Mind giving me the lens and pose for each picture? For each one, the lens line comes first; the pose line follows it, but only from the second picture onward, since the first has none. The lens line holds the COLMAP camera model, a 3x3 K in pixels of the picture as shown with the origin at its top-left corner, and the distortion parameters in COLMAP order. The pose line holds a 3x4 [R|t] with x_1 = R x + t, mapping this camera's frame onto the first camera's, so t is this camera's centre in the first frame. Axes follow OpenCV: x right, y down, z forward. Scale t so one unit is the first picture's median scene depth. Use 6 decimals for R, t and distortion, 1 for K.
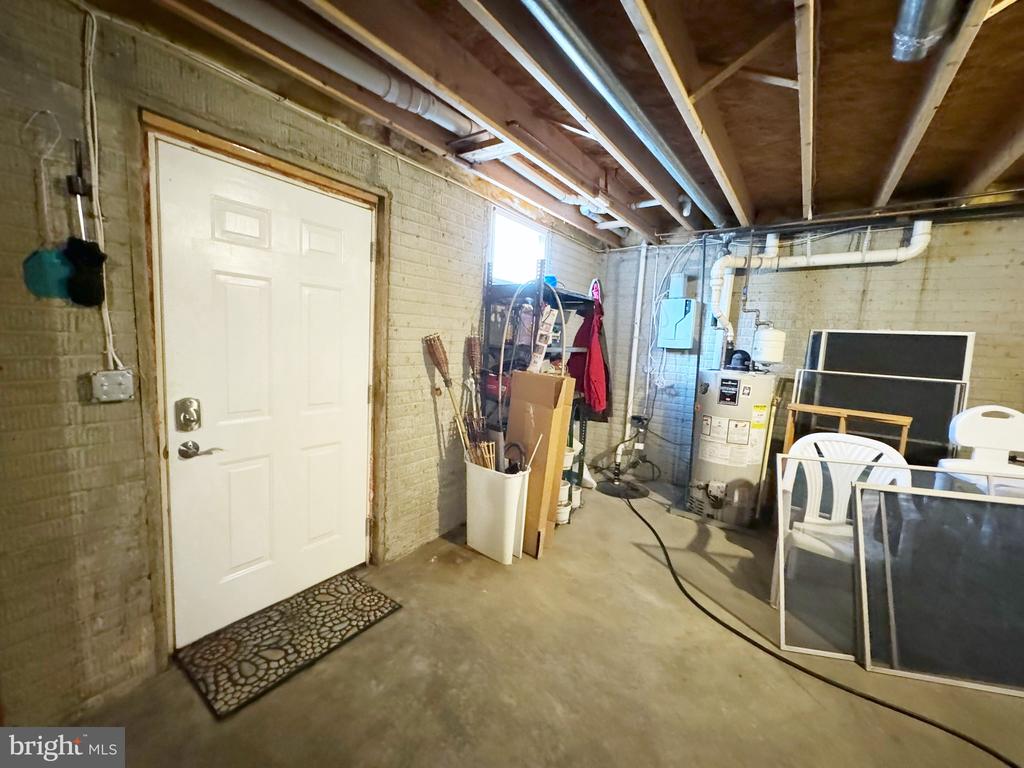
lens RADIAL K [[408.9, 0, 510.9], [0, 408.9, 384.9], [0, 0, 1]] dist [-0.001035, -0.000152]
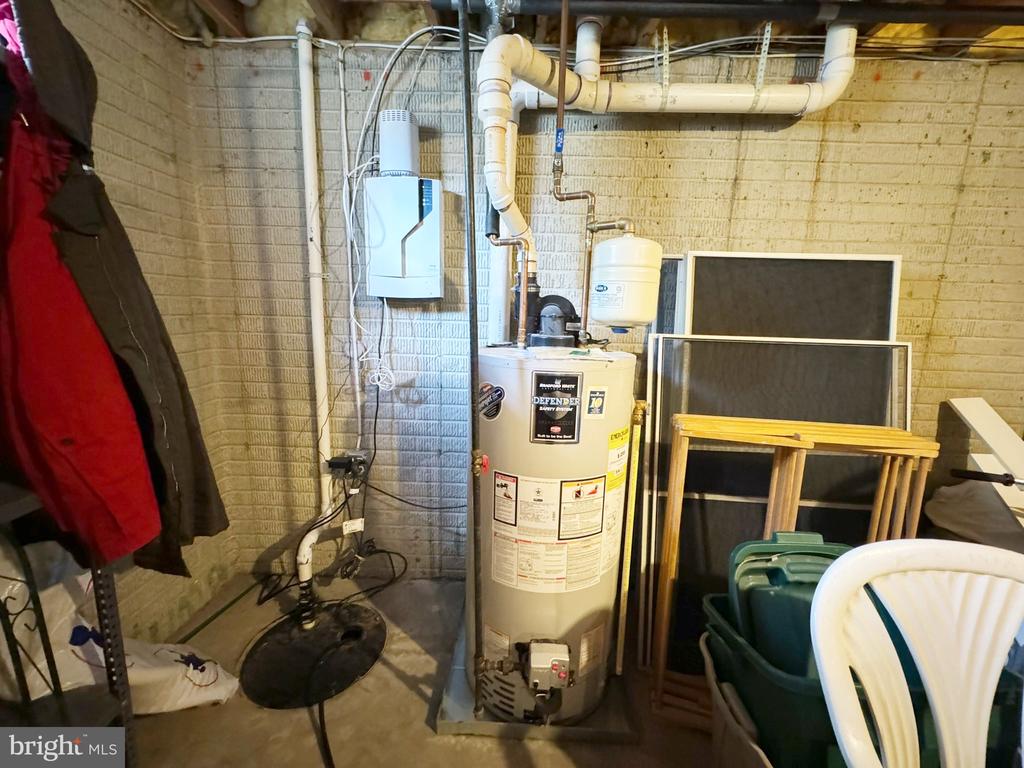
lens RADIAL K [[408.9, 0, 509.9], [0, 408.9, 382.9], [0, 0, 1]] dist [-0.001035, -0.000152]
pose [[0.823195, -0.124287, 0.553988, 0.263316], [0.079294, 0.991350, 0.104583, -0.041558], [-0.562194, -0.042164, 0.825930, 0.633913]]
